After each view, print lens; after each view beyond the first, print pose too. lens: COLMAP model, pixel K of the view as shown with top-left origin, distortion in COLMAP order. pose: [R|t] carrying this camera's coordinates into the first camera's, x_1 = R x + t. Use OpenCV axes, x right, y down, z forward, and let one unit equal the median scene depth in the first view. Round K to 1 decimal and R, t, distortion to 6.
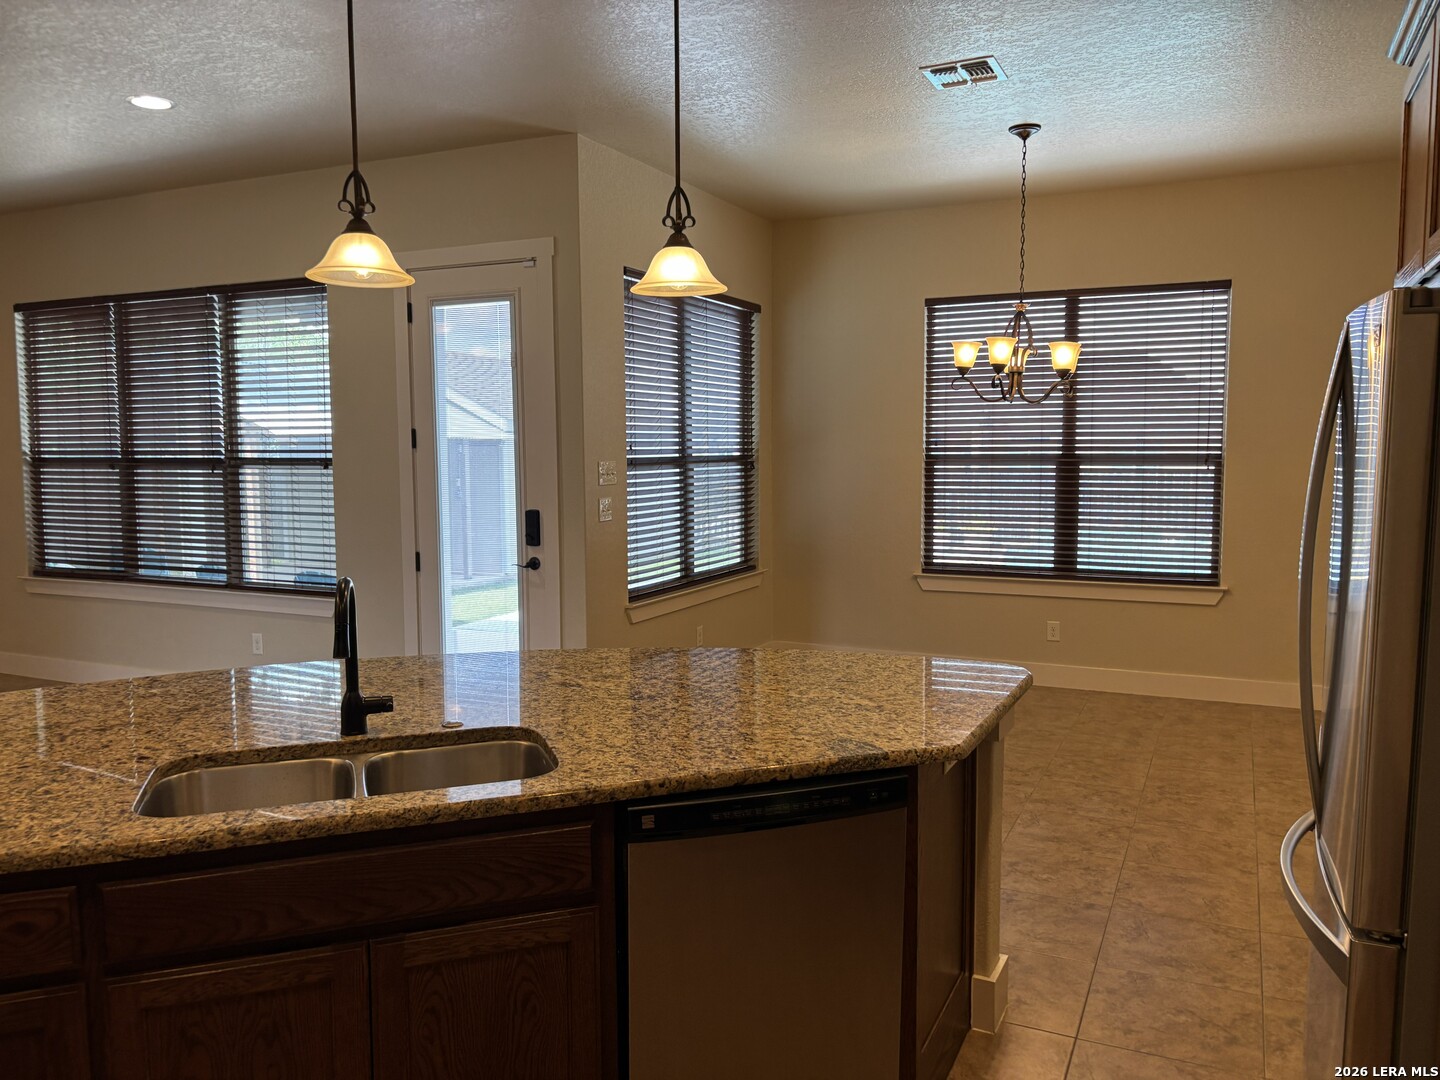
lens RADIAL K [[1095.4, 0, 720.8], [0, 1095.4, 534.2], [0, 0, 1]] dist [0.038402, -0.056174]
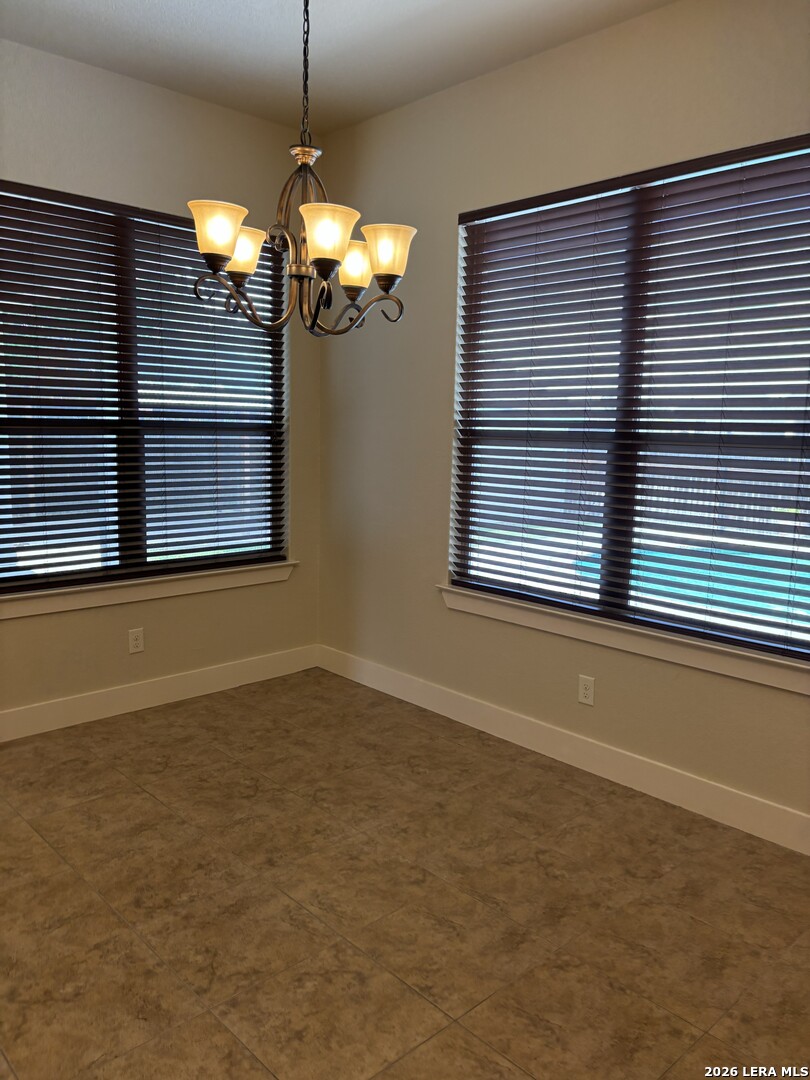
lens RADIAL K [[806.0, 0, 384.9], [0, 806.0, 557.1], [0, 0, 1]] dist [0.031609, -0.050005]
pose [[0.921103, 0.083721, -0.380211, 0.471433], [-0.052543, 0.994402, 0.091672, -0.044840], [0.385757, -0.064463, 0.920345, 0.620056]]
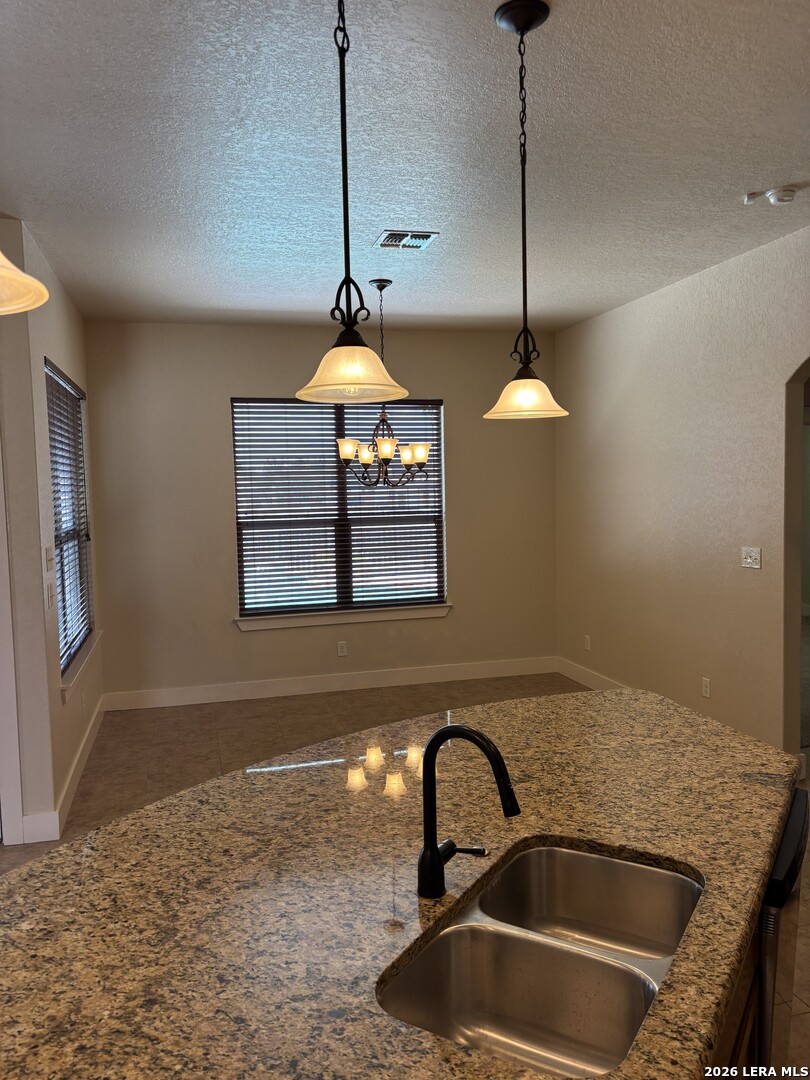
lens RADIAL K [[821.5, 0, 403.6], [0, 821.5, 543.4], [0, 0, 1]] dist [0.038402, -0.056174]
pose [[0.772694, -0.060408, 0.631897, -0.342300], [0.074548, 0.997209, 0.004172, -0.050967], [-0.630385, 0.043883, 0.775041, 0.208304]]
